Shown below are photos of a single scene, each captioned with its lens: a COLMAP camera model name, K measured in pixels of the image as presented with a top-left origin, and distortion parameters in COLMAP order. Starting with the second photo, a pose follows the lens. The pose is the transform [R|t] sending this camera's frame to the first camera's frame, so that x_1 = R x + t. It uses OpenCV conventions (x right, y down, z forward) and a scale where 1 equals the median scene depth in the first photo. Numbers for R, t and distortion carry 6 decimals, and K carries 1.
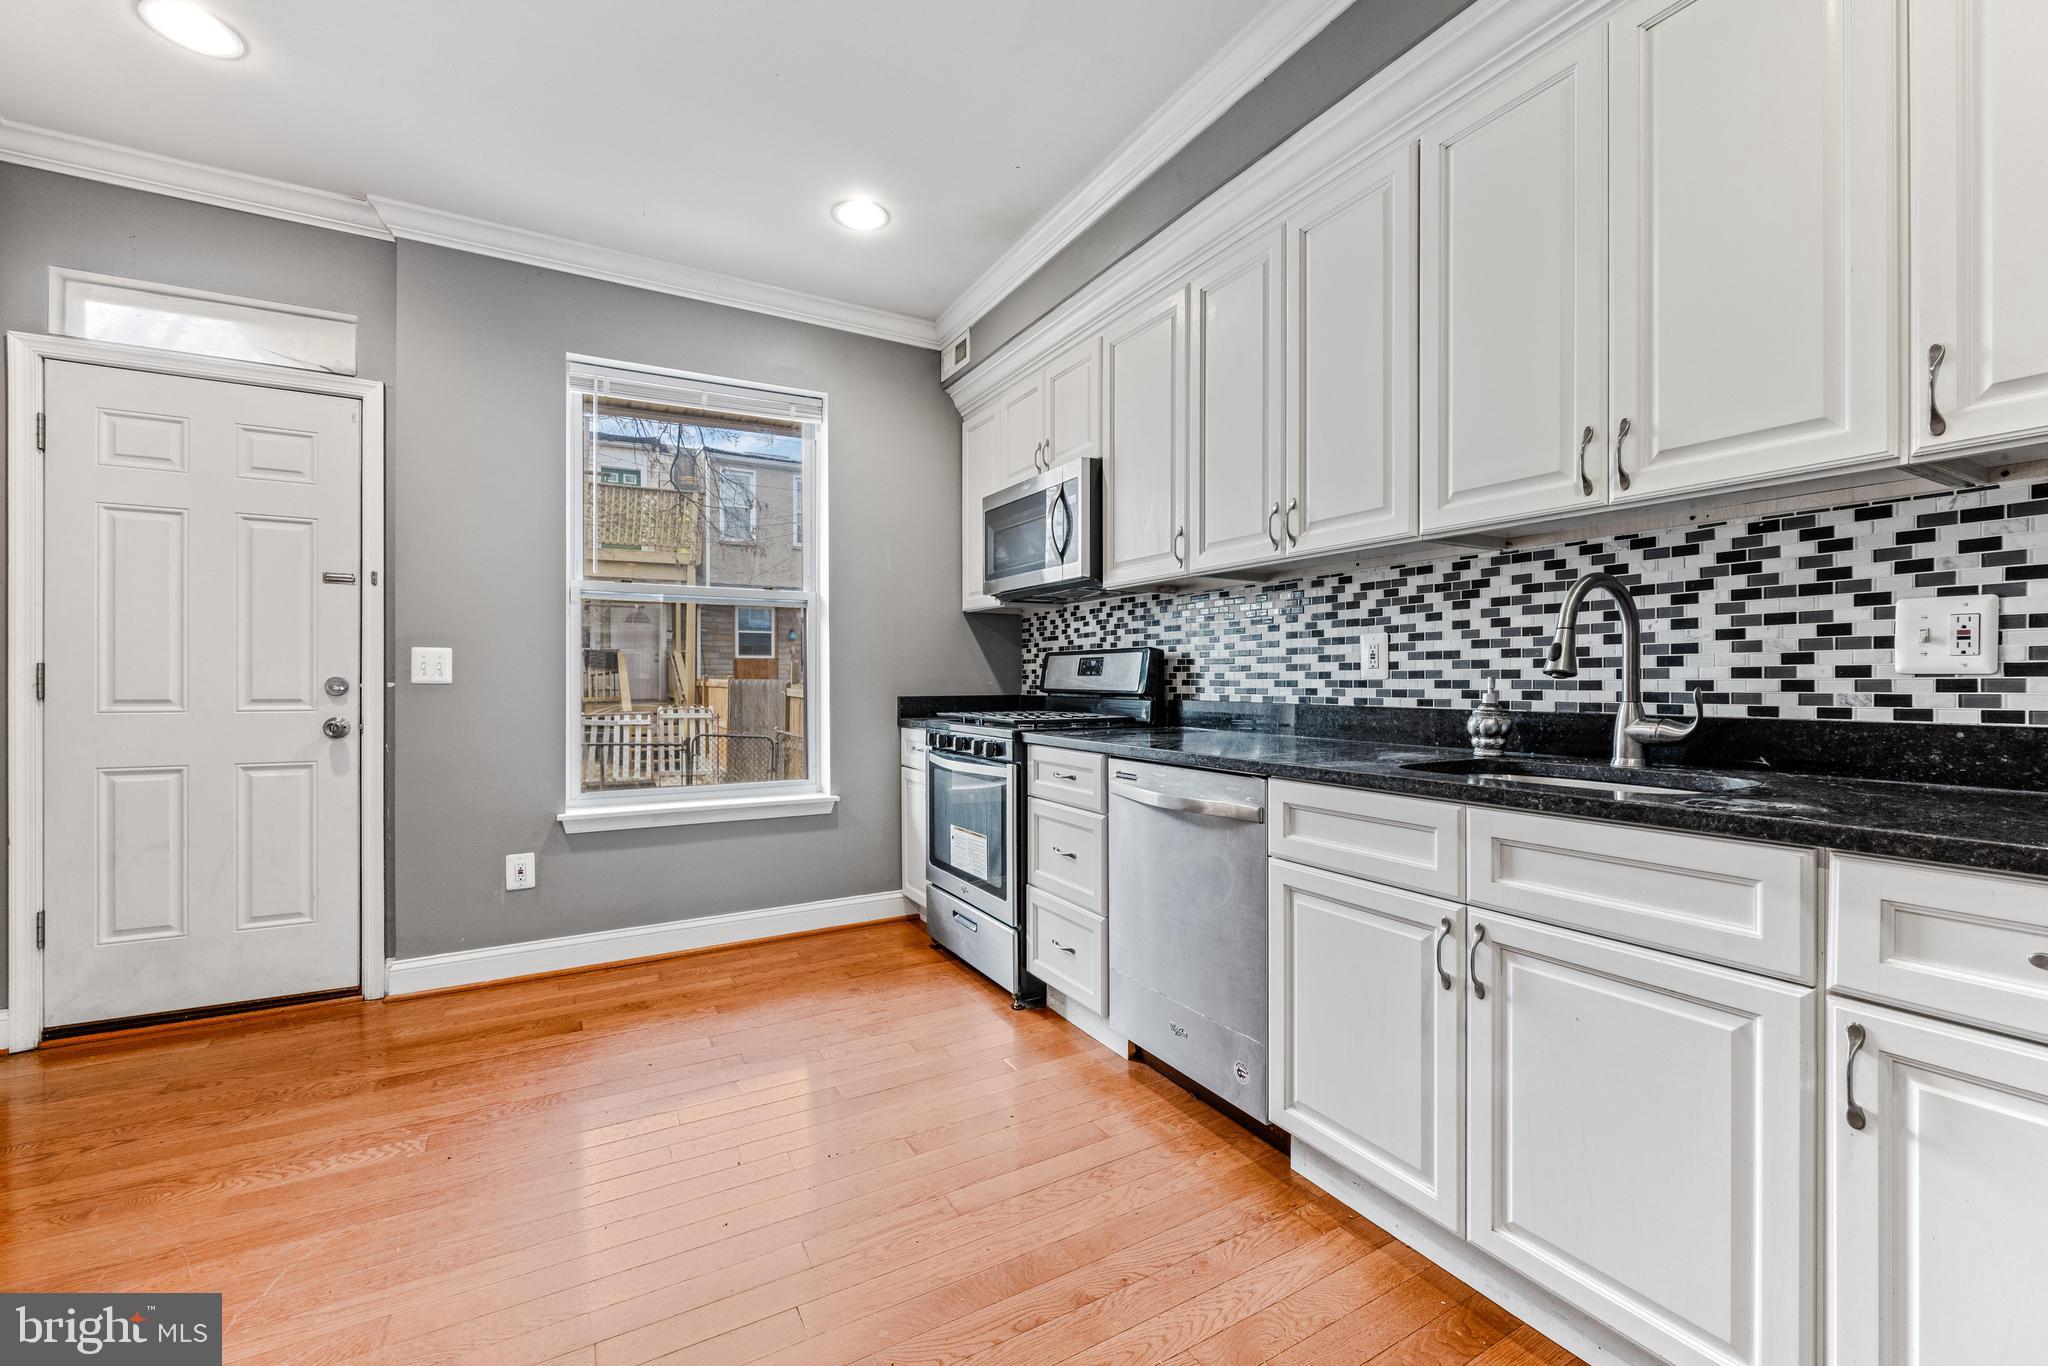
lens RADIAL K [[822.3, 0, 1019.6], [0, 822.3, 679.9], [0, 0, 1]] dist [-0.005635, 0.000290]
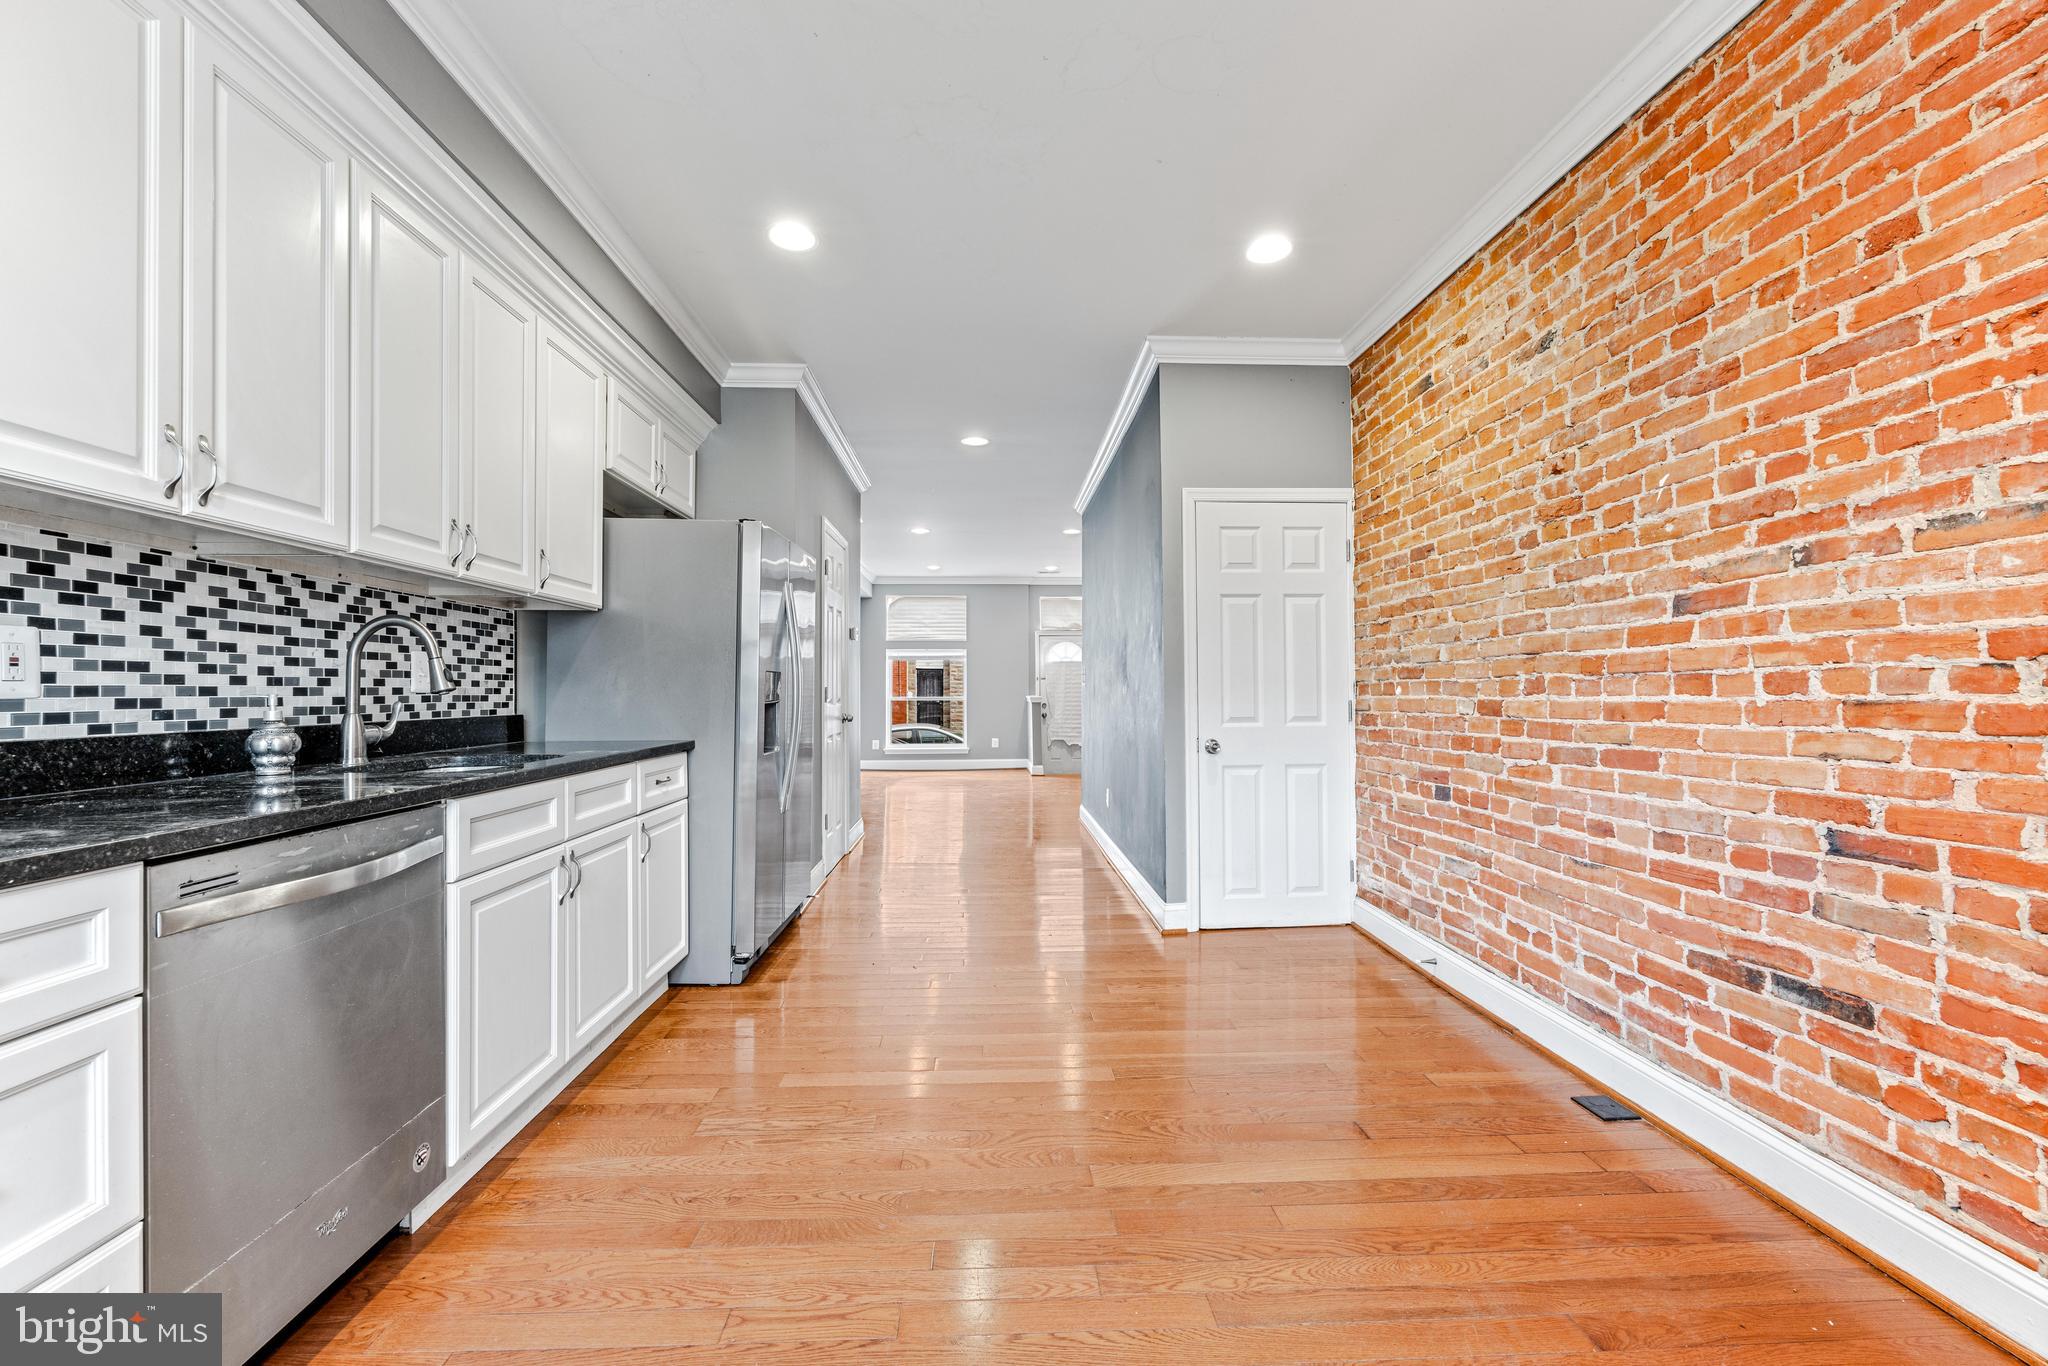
lens RADIAL K [[822.3, 0, 1017.4], [0, 822.3, 687.5], [0, 0, 1]] dist [-0.005635, 0.000290]
pose [[-0.892430, 0.006196, 0.451144, -0.500038], [0.004373, 0.999978, -0.005083, -0.002013], [-0.451165, -0.002563, -0.892437, 1.105656]]
